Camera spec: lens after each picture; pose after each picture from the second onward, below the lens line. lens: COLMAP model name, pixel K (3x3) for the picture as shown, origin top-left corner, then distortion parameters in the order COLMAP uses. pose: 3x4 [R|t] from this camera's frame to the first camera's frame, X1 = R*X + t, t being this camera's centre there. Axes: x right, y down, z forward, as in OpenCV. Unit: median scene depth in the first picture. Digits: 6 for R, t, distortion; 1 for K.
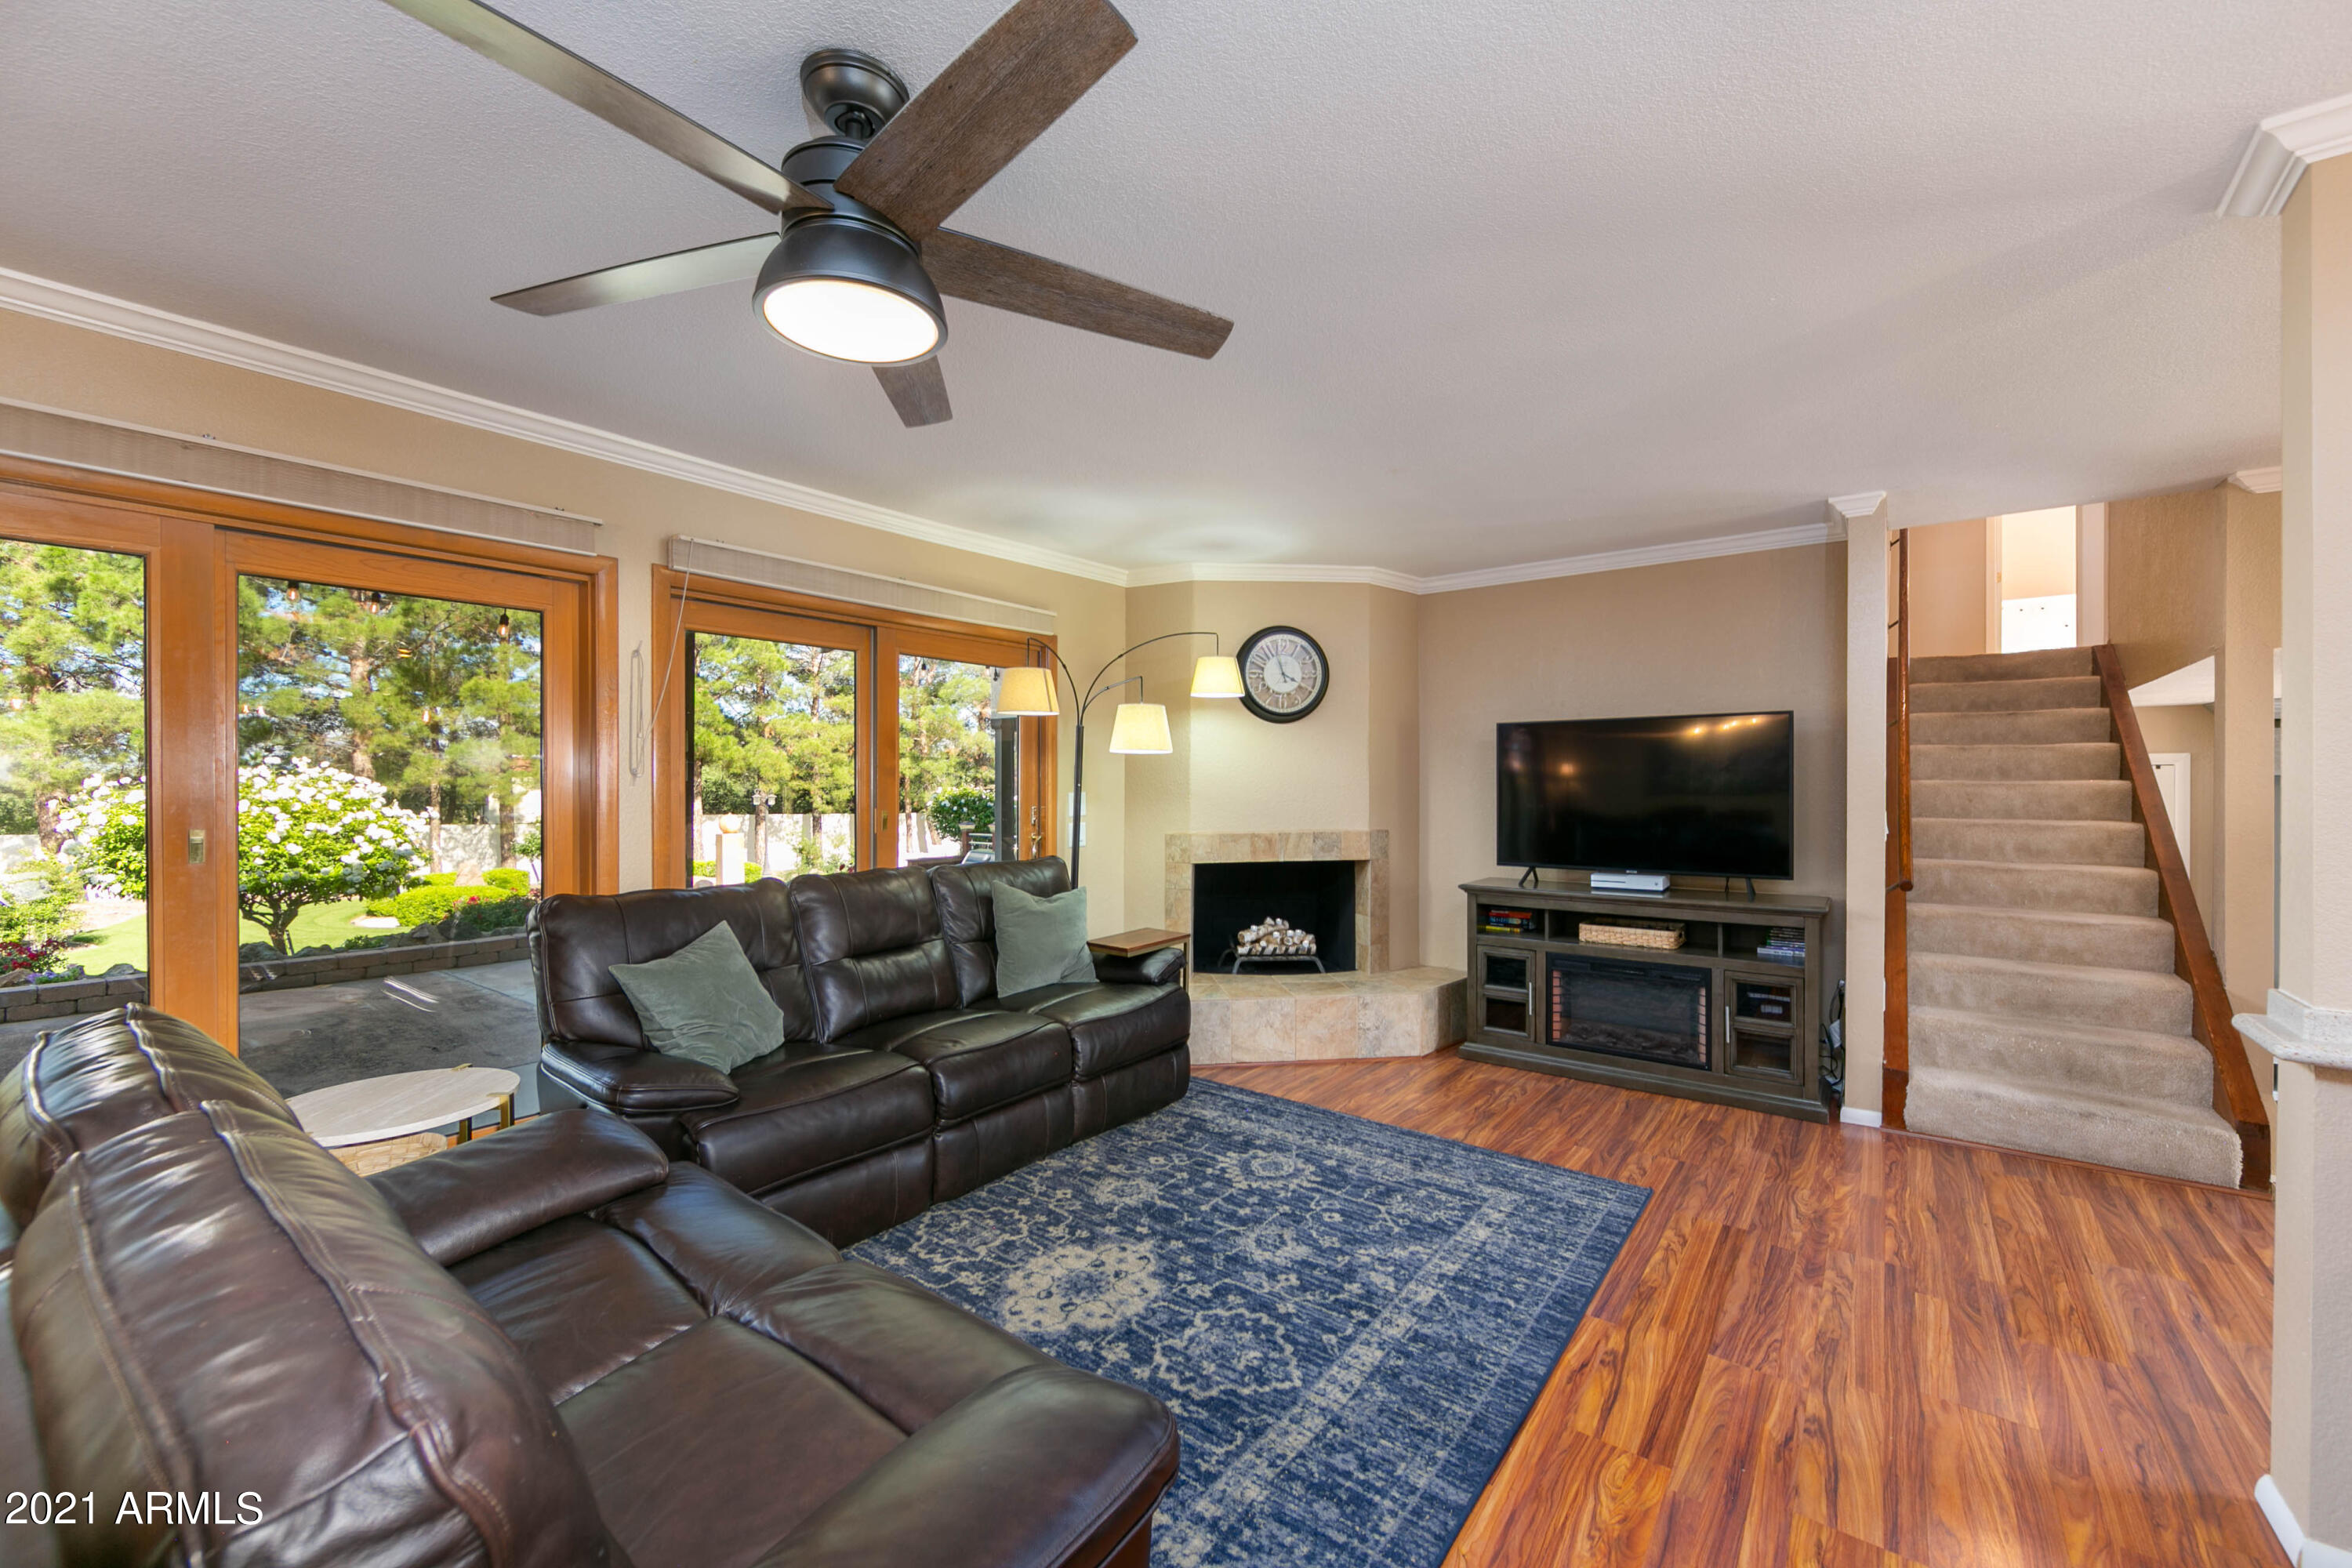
lens RADIAL K [[917.2, 0, 1179.9], [0, 917.2, 783.4], [0, 0, 1]] dist [-0.002352, -0.000351]
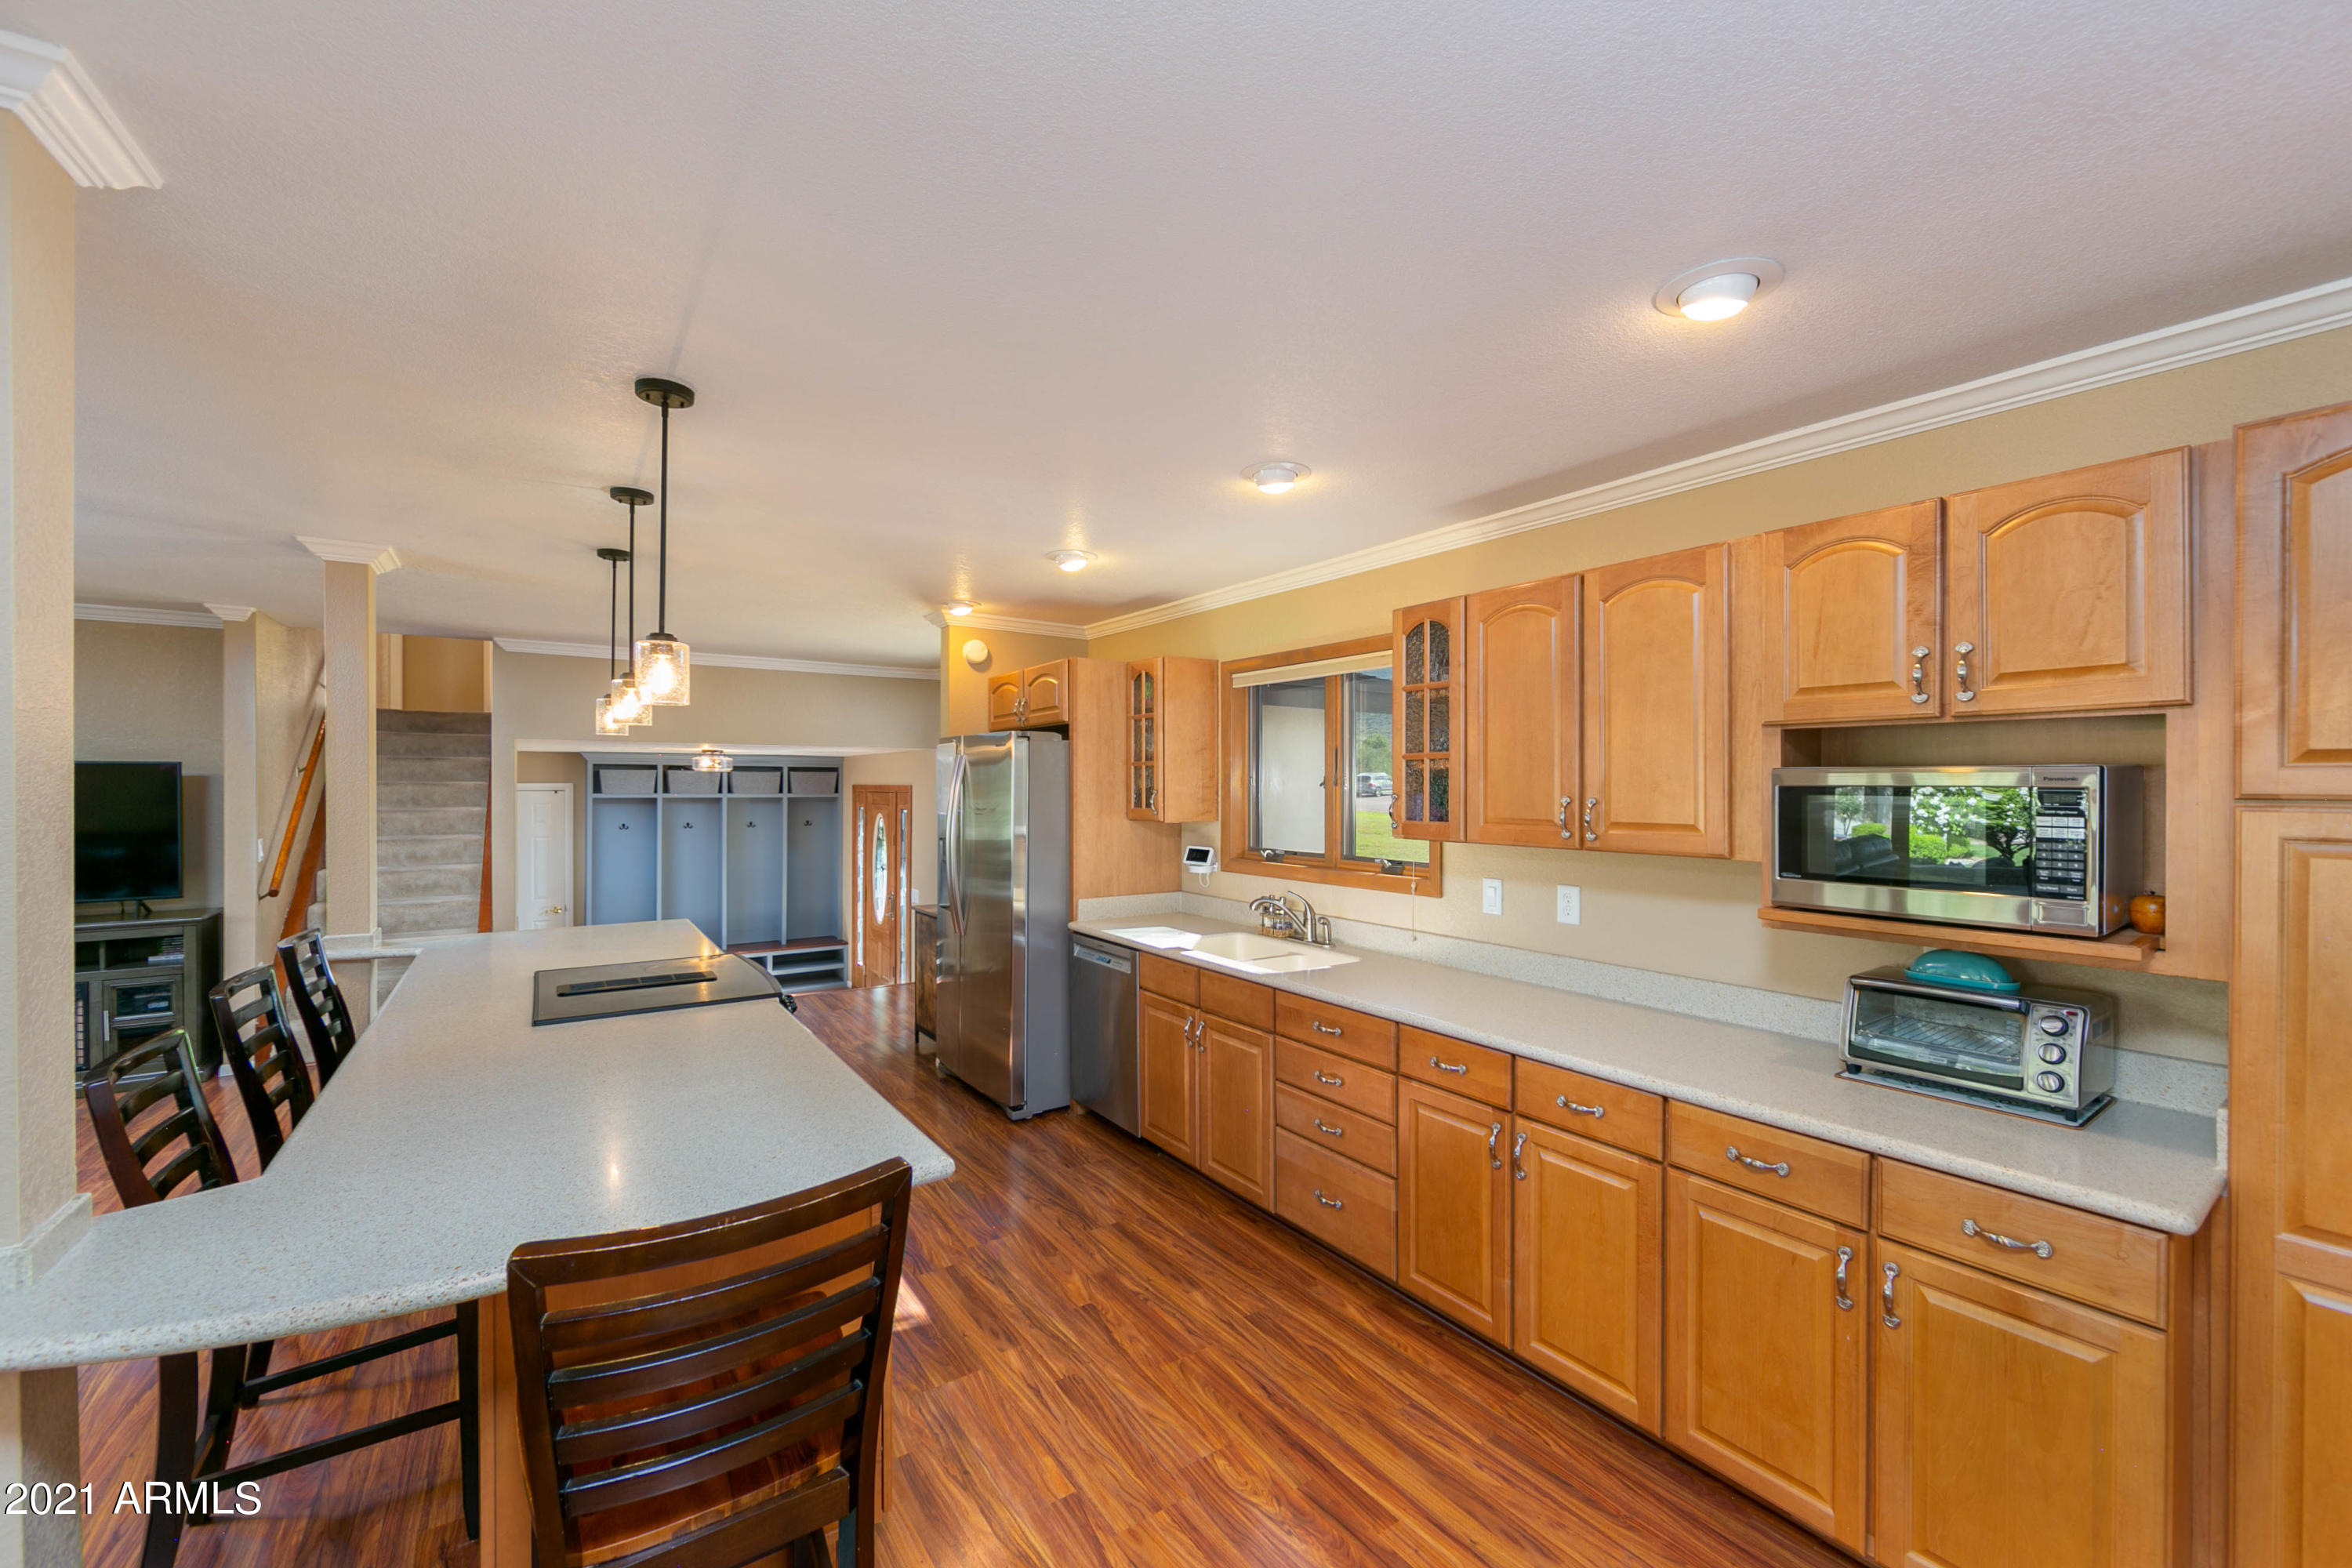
lens RADIAL K [[917.2, 0, 1174.8], [0, 917.2, 784.5], [0, 0, 1]] dist [-0.002352, -0.000351]
pose [[0.307172, -0.002954, 0.951649, -0.225990], [0.000935, 0.999996, 0.002802, -0.113393], [-0.951654, 0.000029, 0.307173, -1.485194]]
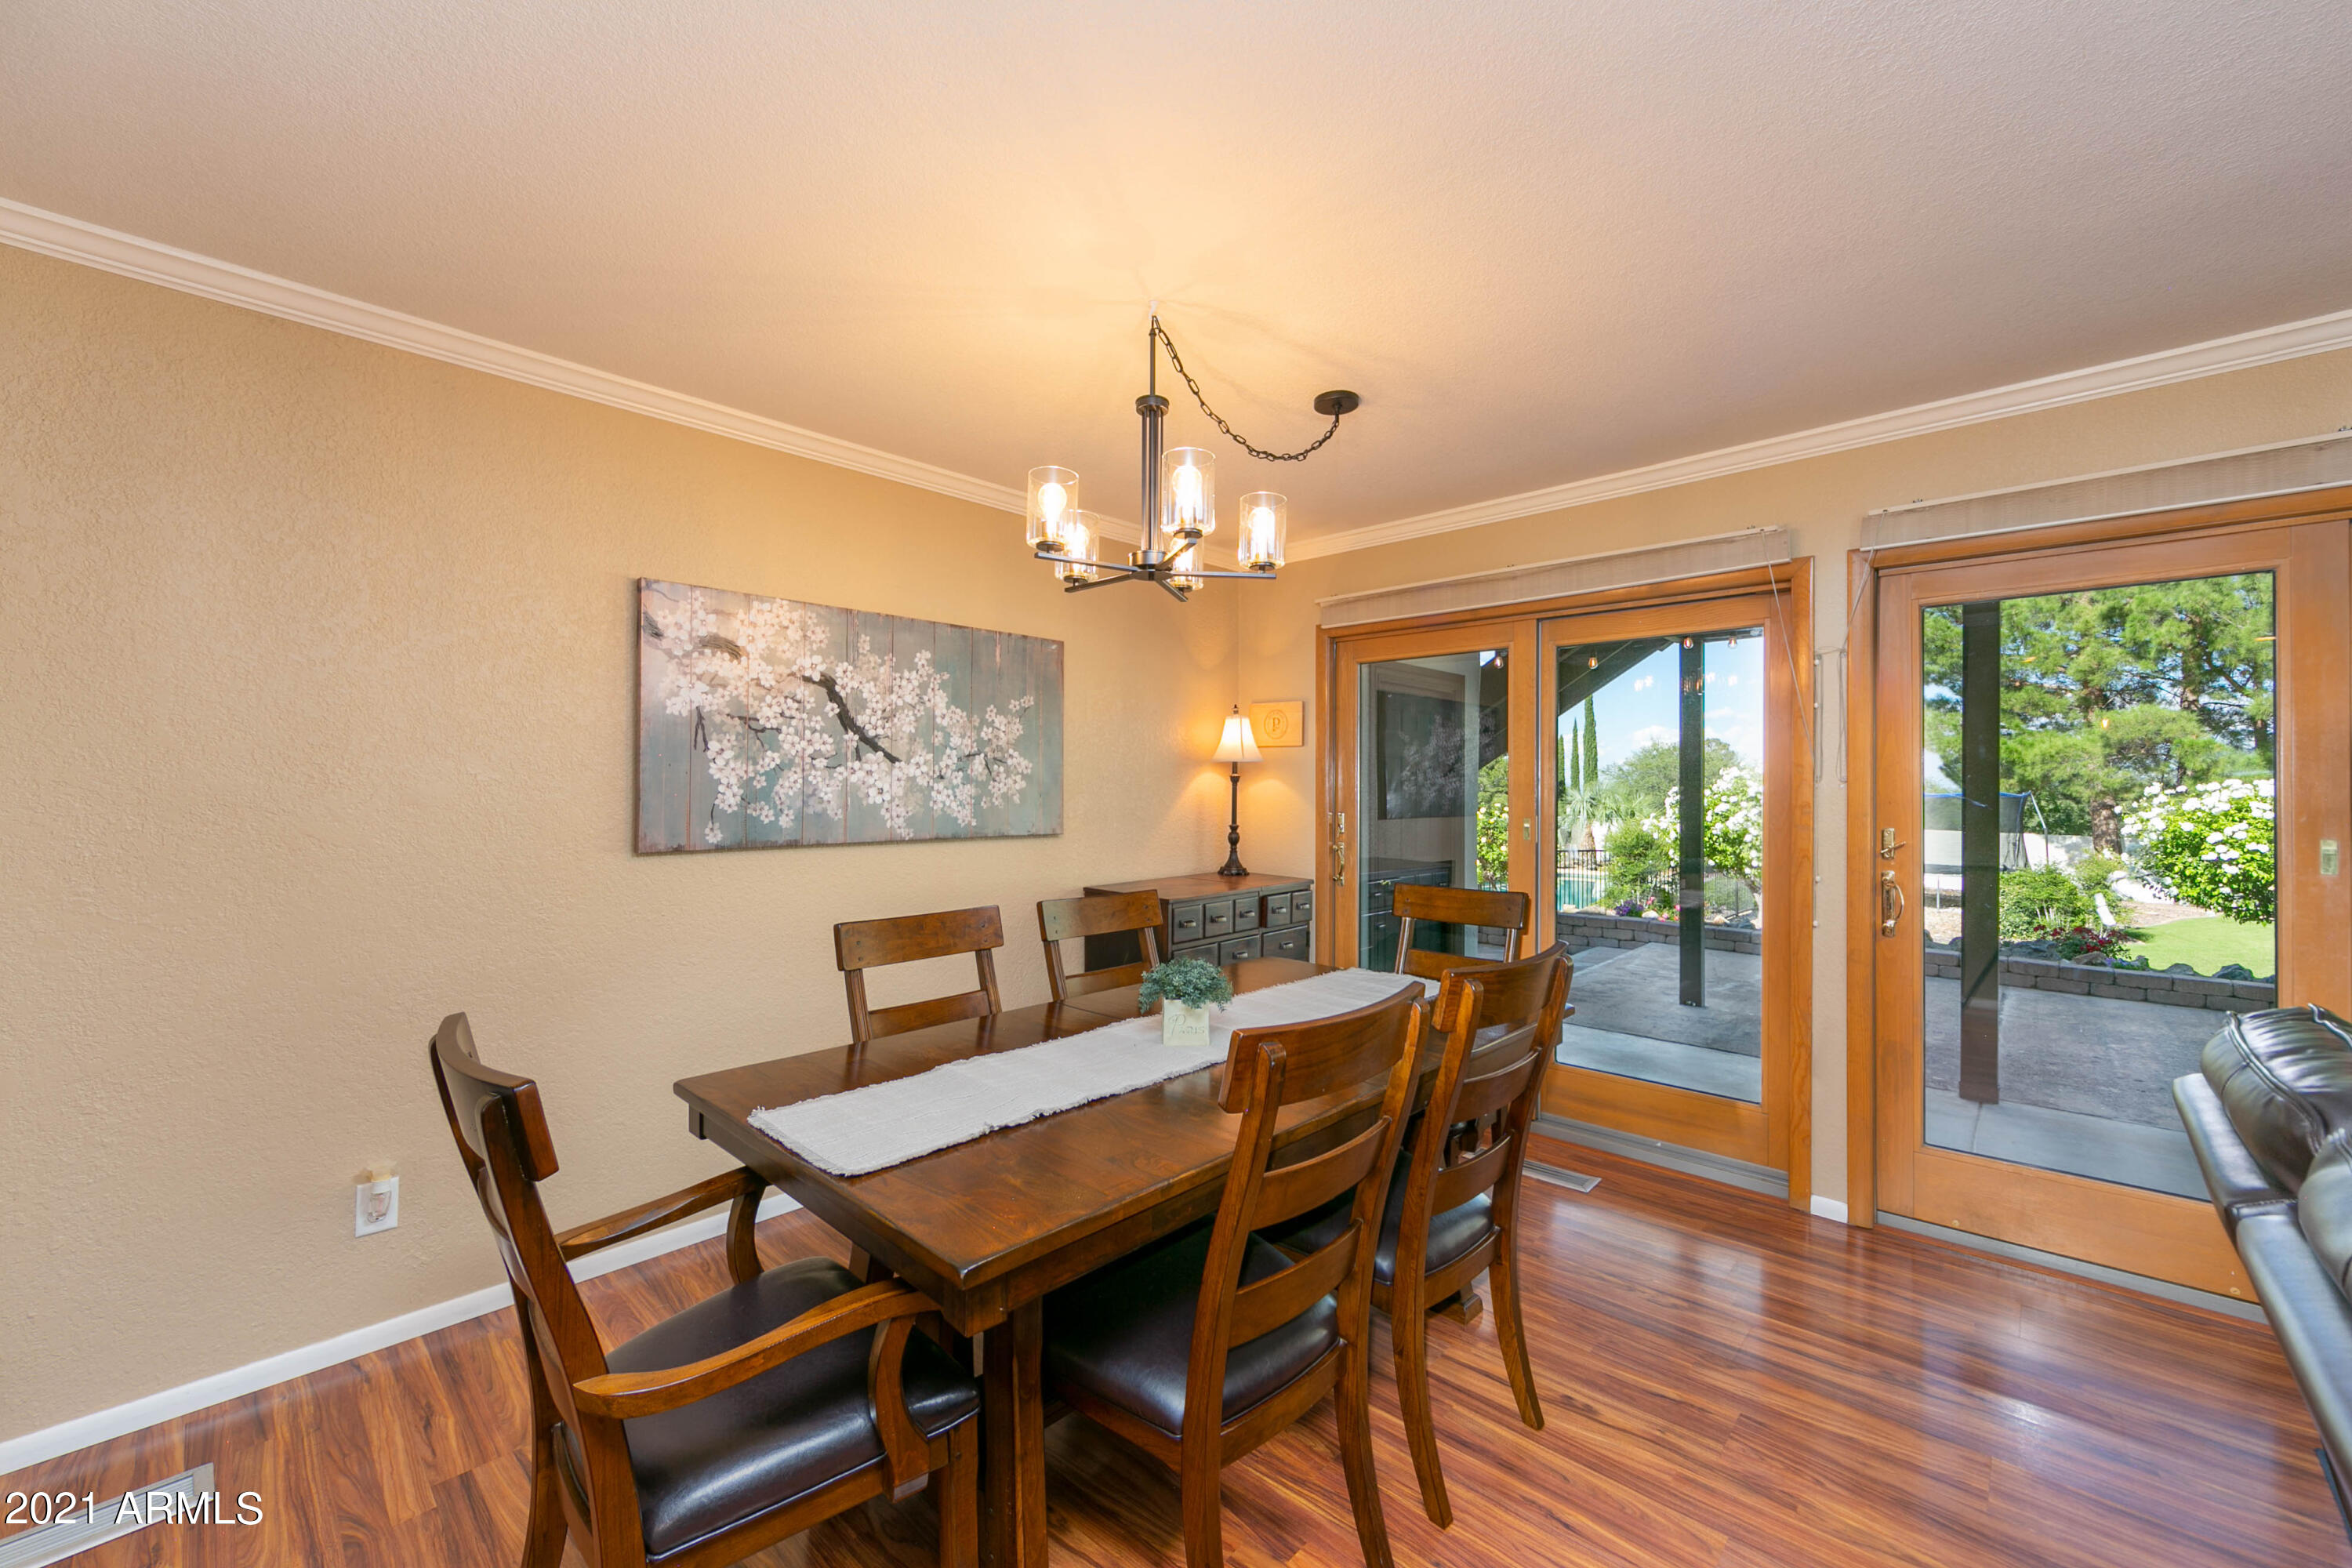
lens RADIAL K [[917.2, 0, 1170.8], [0, 917.2, 784.8], [0, 0, 1]] dist [-0.002352, -0.000351]
pose [[-0.101071, -0.003710, -0.994872, 0.004203], [-0.003476, 0.999988, -0.003376, -0.000182], [0.994873, 0.003117, -0.101082, -0.083365]]
